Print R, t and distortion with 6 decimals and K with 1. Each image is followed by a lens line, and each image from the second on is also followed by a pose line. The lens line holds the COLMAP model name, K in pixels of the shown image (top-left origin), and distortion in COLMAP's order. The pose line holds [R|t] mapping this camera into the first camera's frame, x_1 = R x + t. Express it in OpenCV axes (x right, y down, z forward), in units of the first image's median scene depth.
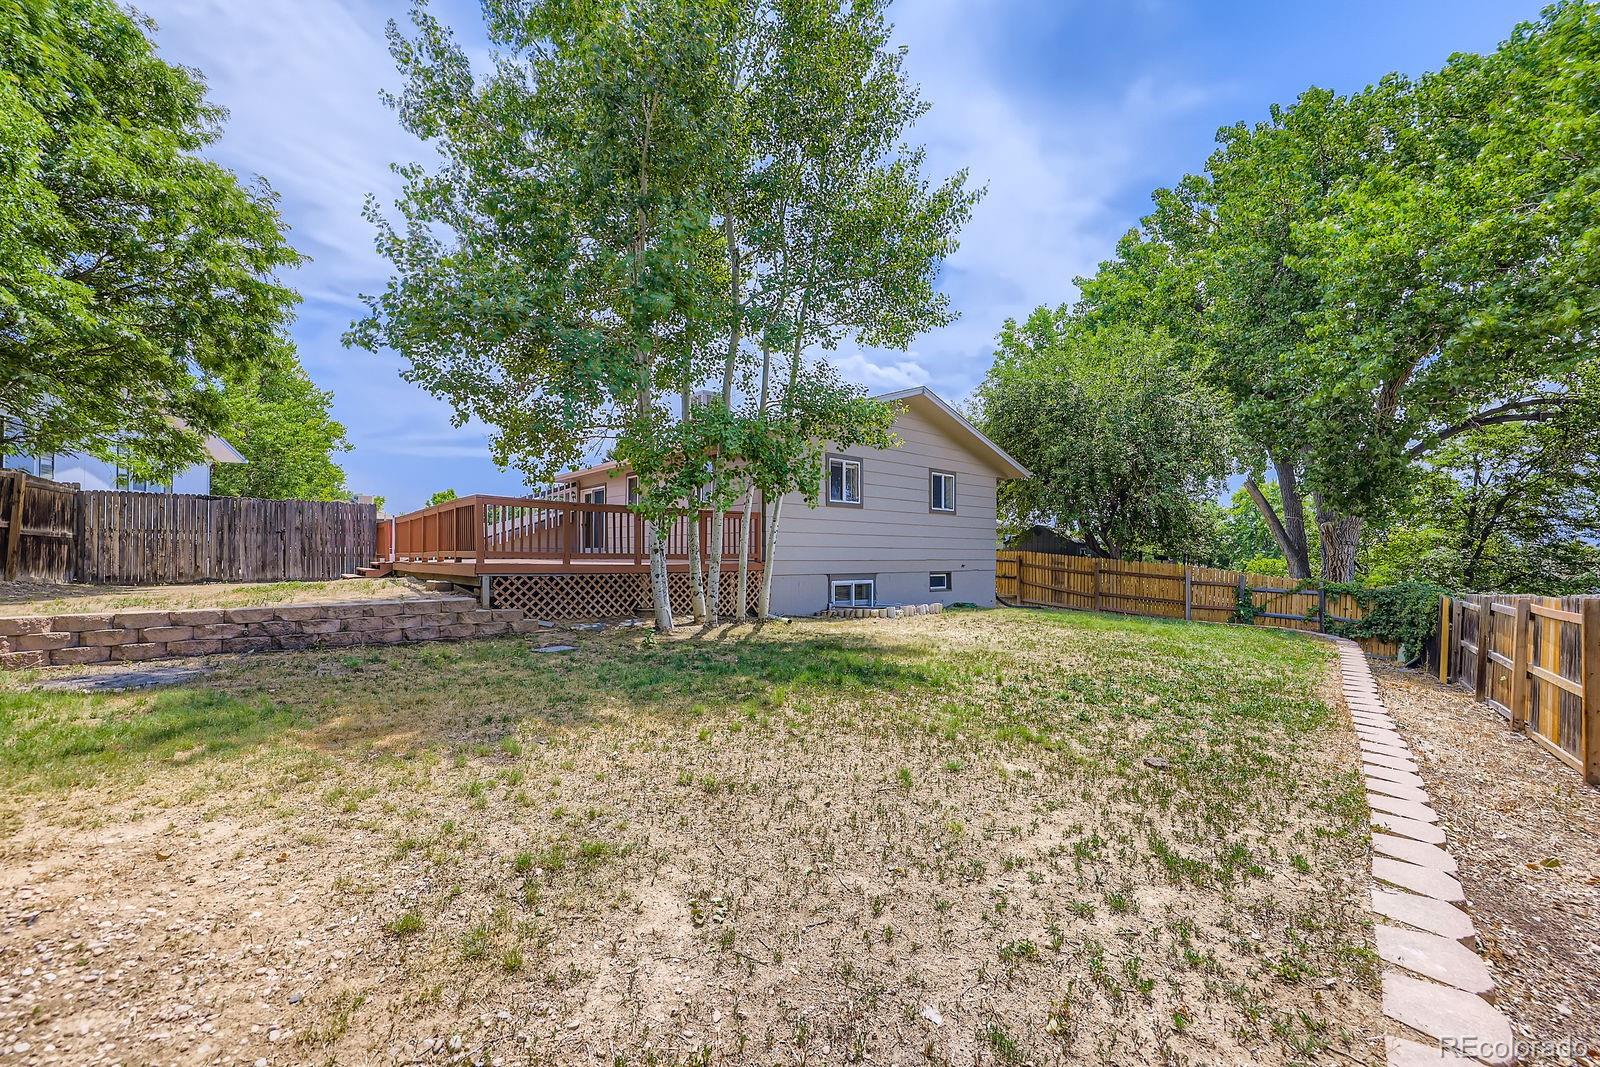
lens RADIAL K [[641.7, 0, 794.2], [0, 641.7, 543.3], [0, 0, 1]] dist [0.010749, -0.001675]
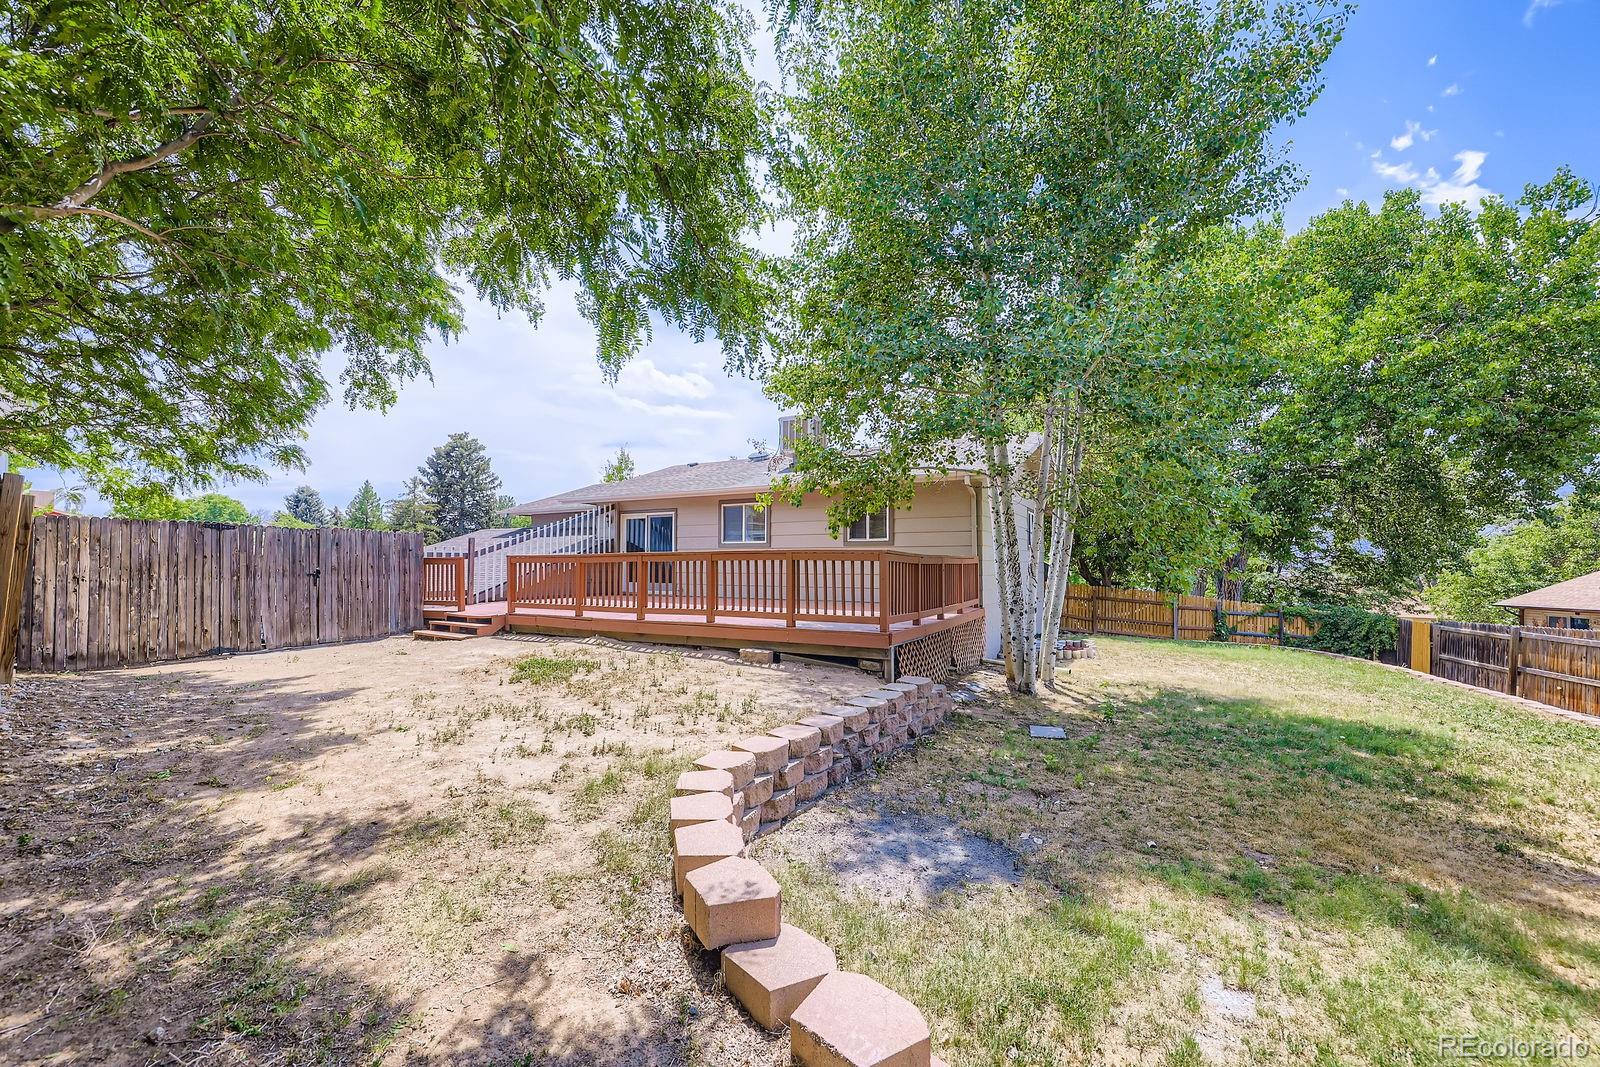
lens RADIAL K [[641.7, 0, 809.3], [0, 641.7, 543.5], [0, 0, 1]] dist [0.010749, -0.001675]
pose [[0.929885, 0.011434, 0.367673, -0.546042], [-0.006098, 0.999859, -0.015671, -0.042382], [-0.367801, 0.012330, 0.929823, 0.152509]]
